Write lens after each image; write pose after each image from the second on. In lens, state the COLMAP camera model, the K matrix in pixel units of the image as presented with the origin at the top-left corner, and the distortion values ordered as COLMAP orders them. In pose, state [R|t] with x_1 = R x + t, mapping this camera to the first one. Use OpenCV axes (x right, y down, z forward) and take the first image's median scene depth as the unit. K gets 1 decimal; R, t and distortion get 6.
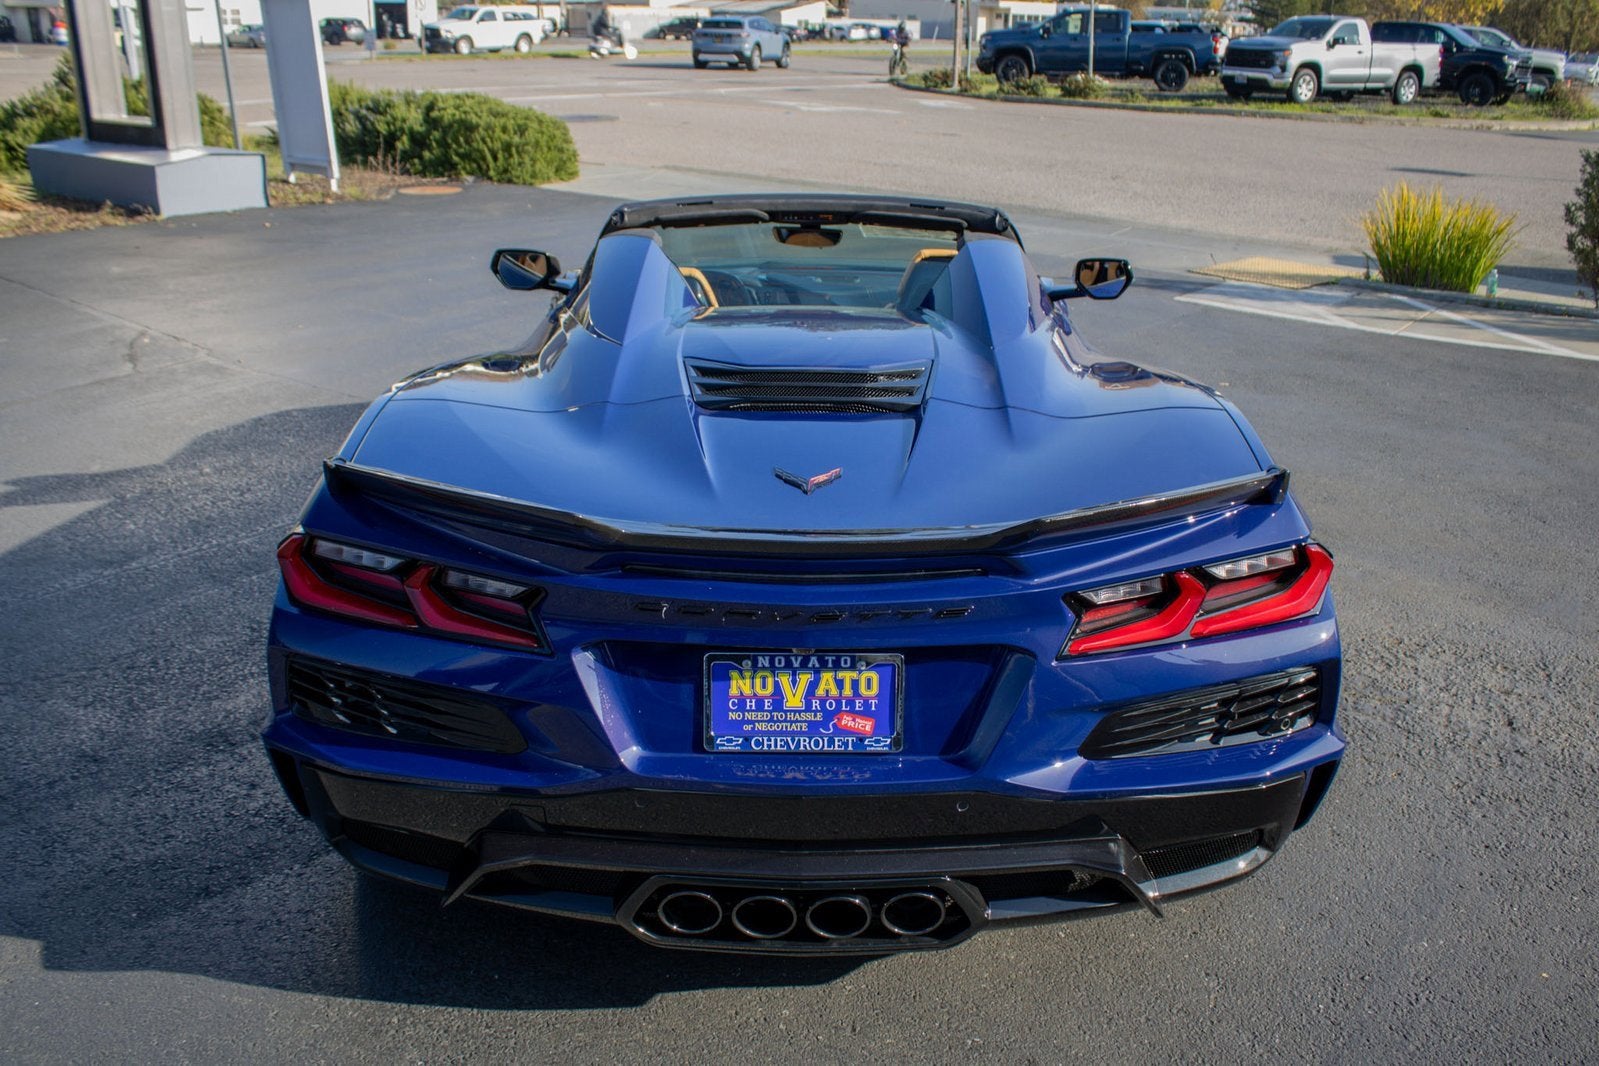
lens RADIAL K [[1404.0, 0, 814.3], [0, 1404.0, 513.8], [0, 0, 1]] dist [-0.169515, 0.152185]
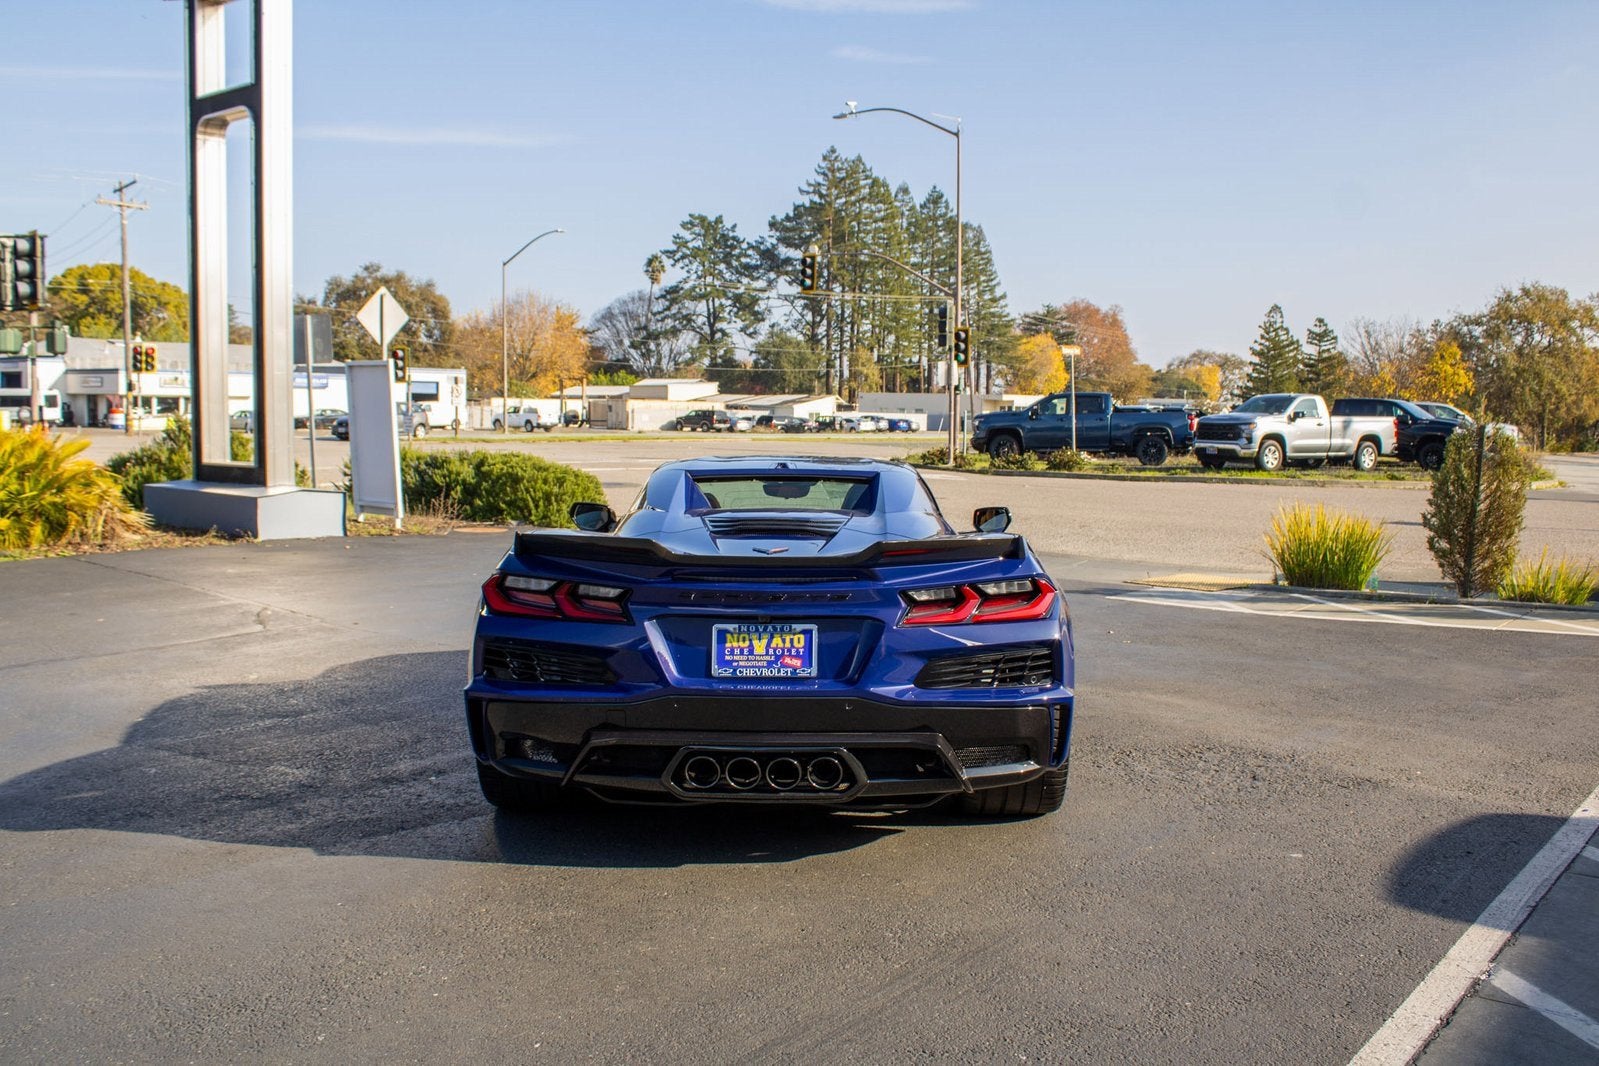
lens RADIAL K [[1404.0, 0, 814.3], [0, 1404.0, 513.8], [0, 0, 1]] dist [-0.169515, 0.152185]
pose [[0.999962, -0.003049, -0.008185, 0.010318], [0.000727, 0.962903, -0.269848, 0.063844], [0.008704, 0.269831, 0.962868, -0.120177]]
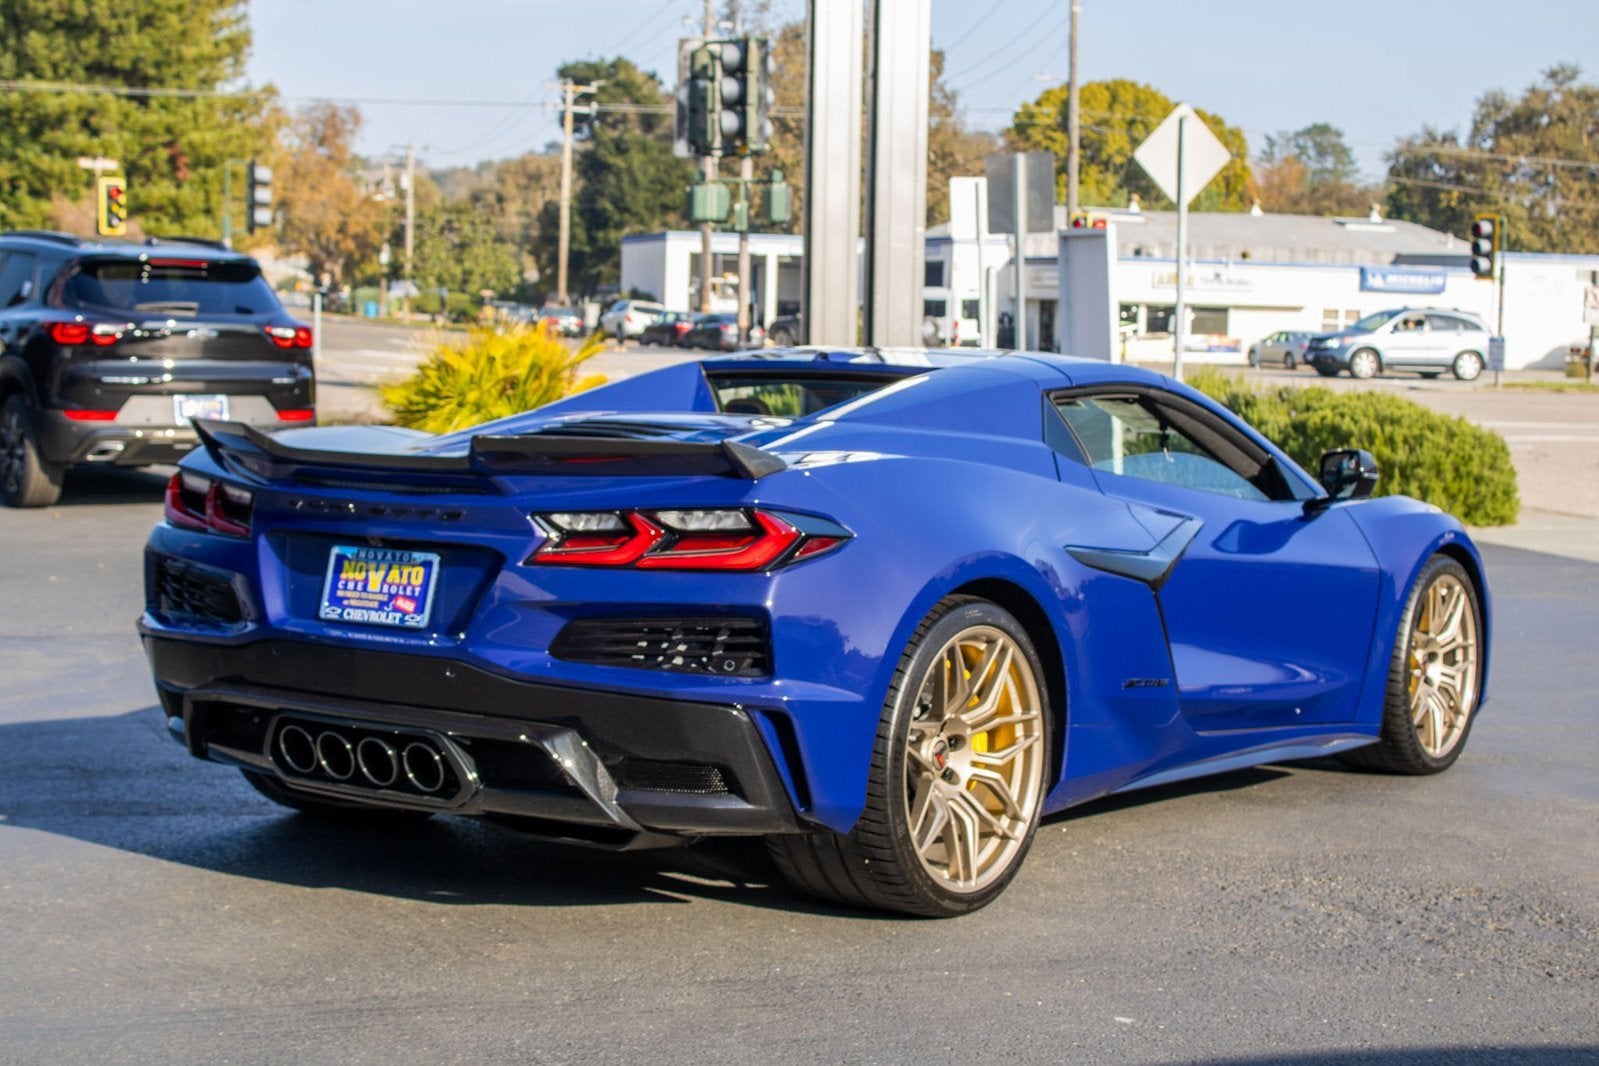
lens RADIAL K [[2557.9, 0, 799.5], [0, 2557.9, 533.0], [0, 0, 1]] dist [-0.008666, -0.001701]
pose [[0.822356, 0.050955, -0.566686, 0.235189], [-0.201794, 0.957357, -0.206754, 0.070076], [0.531986, 0.284379, 0.797571, -0.105637]]
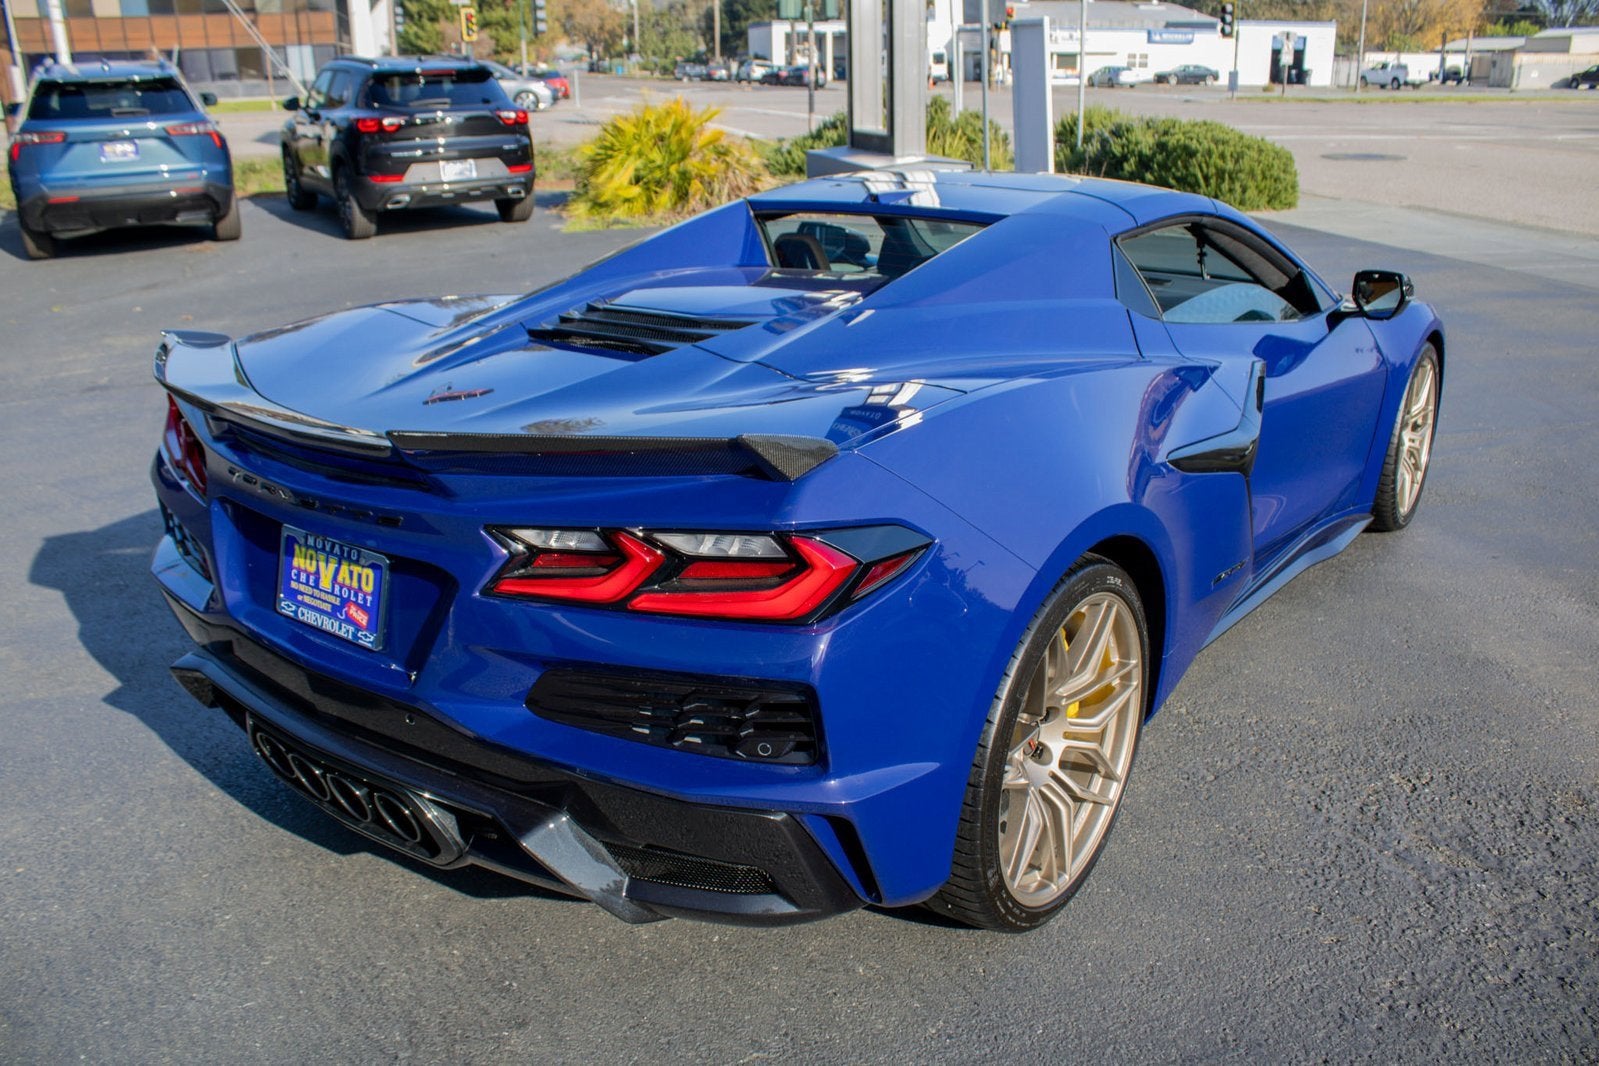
lens RADIAL K [[1309.1, 0, 799.5], [0, 1309.1, 533.0], [0, 0, 1]] dist [-0.164717, 0.134629]
pose [[0.802435, 0.177047, -0.569871, 0.114564], [-0.174353, 0.982863, 0.059849, -0.003797], [0.570701, 0.051334, 0.819552, 0.052963]]
